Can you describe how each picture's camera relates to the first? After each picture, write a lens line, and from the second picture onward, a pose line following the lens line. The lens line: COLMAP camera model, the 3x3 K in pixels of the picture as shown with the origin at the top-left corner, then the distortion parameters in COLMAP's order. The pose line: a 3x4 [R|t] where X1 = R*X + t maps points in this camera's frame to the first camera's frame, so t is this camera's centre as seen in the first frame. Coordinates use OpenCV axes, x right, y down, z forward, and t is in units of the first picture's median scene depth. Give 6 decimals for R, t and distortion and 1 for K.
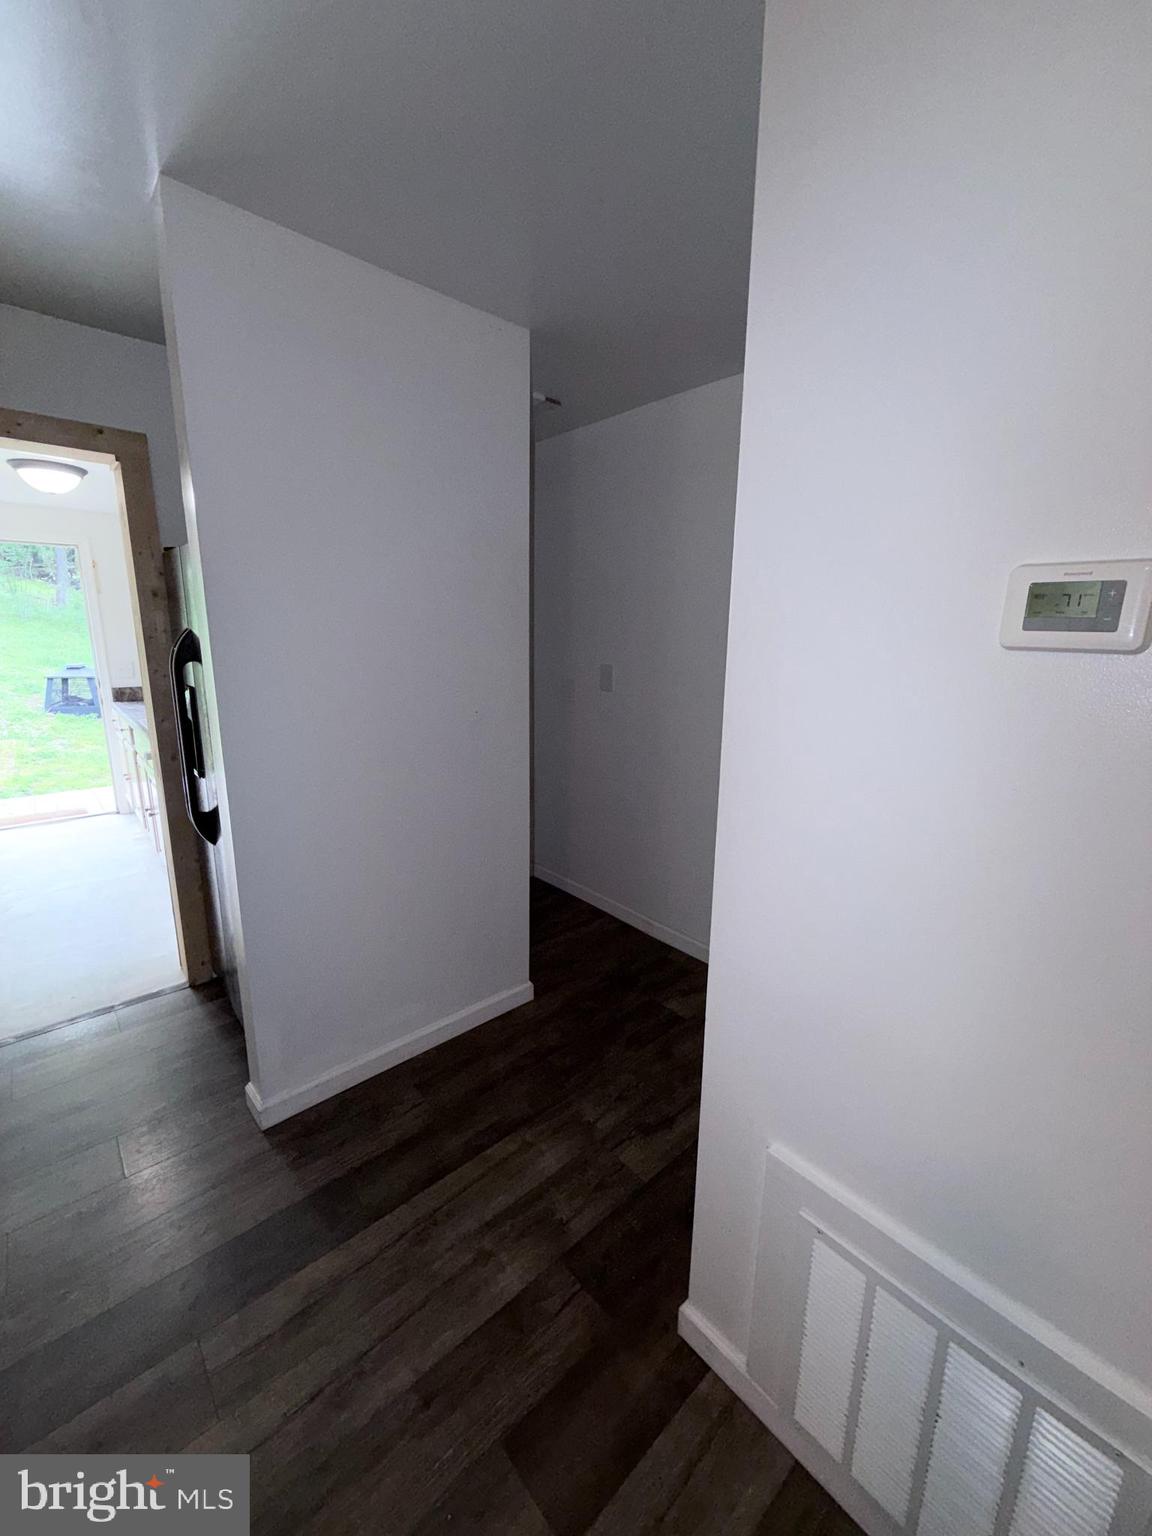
lens RADIAL K [[610.9, 0, 576.9], [0, 610.9, 765.8], [0, 0, 1]] dist [0.005697, -0.001180]
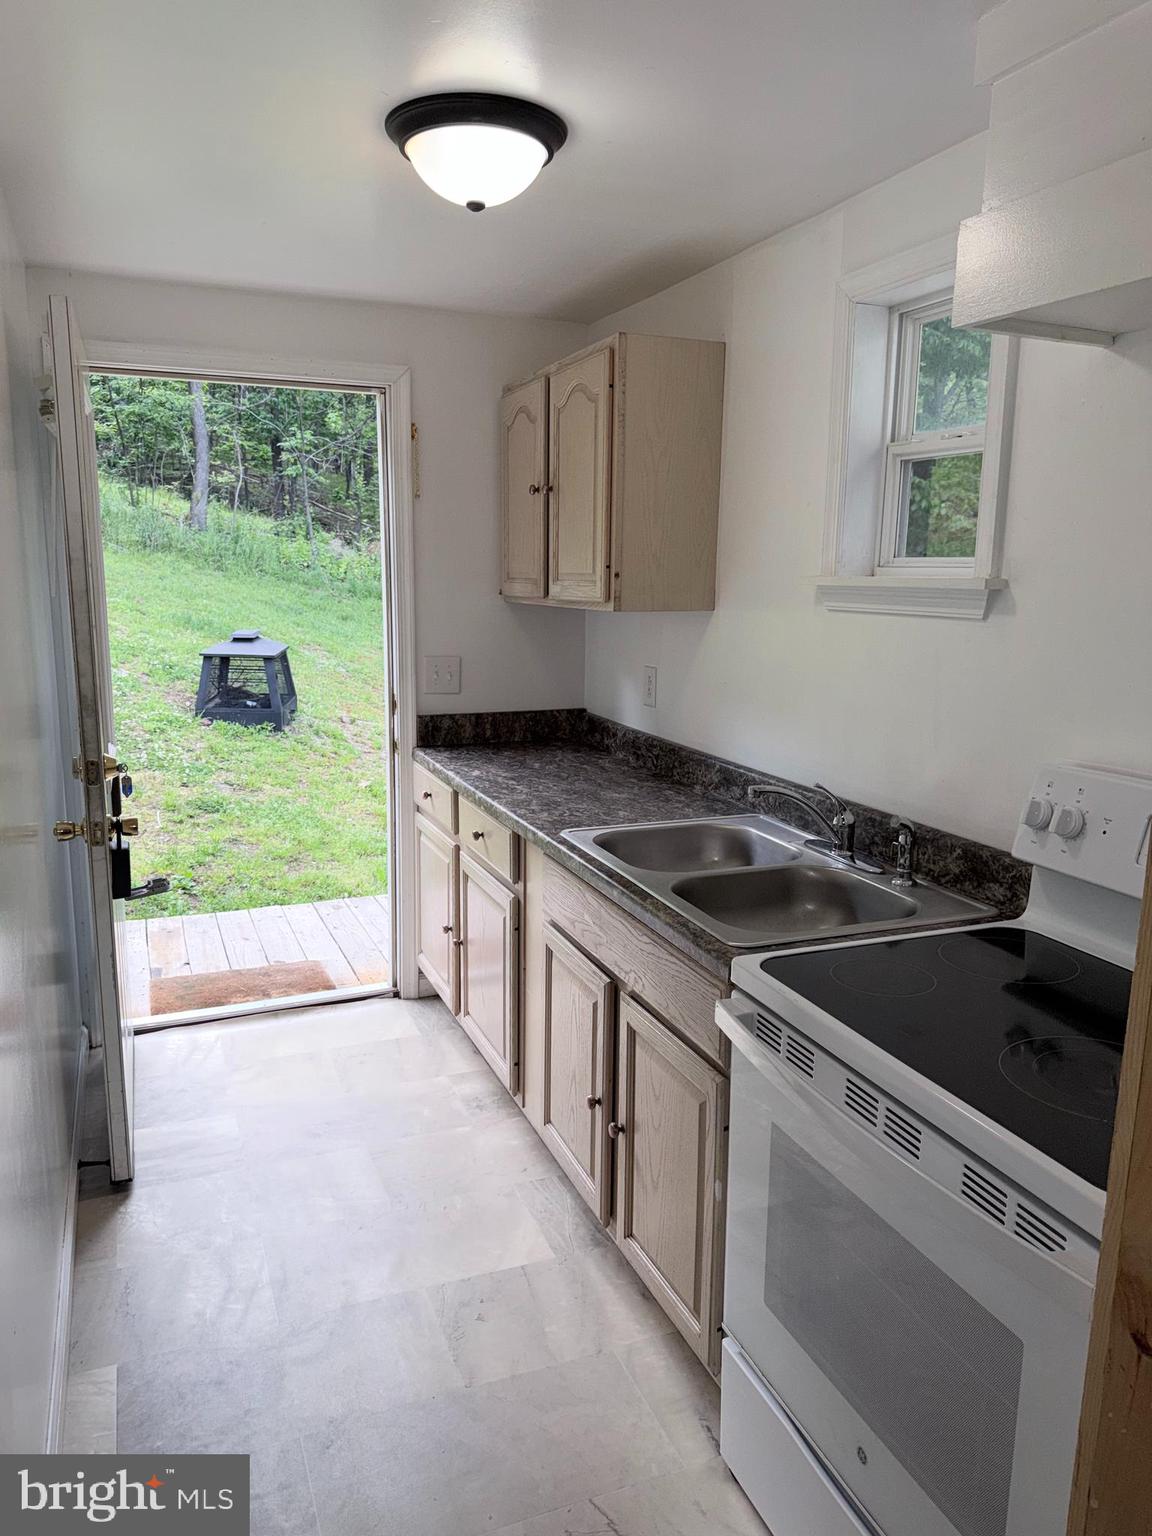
lens RADIAL K [[1083.4, 0, 581.5], [0, 1083.4, 772.0], [0, 0, 1]] dist [0.006890, -0.001893]
pose [[0.949724, 0.064961, -0.306275, -0.227199], [-0.074397, 0.997043, -0.019222, -0.044135], [0.304120, 0.041042, 0.951749, 0.170274]]
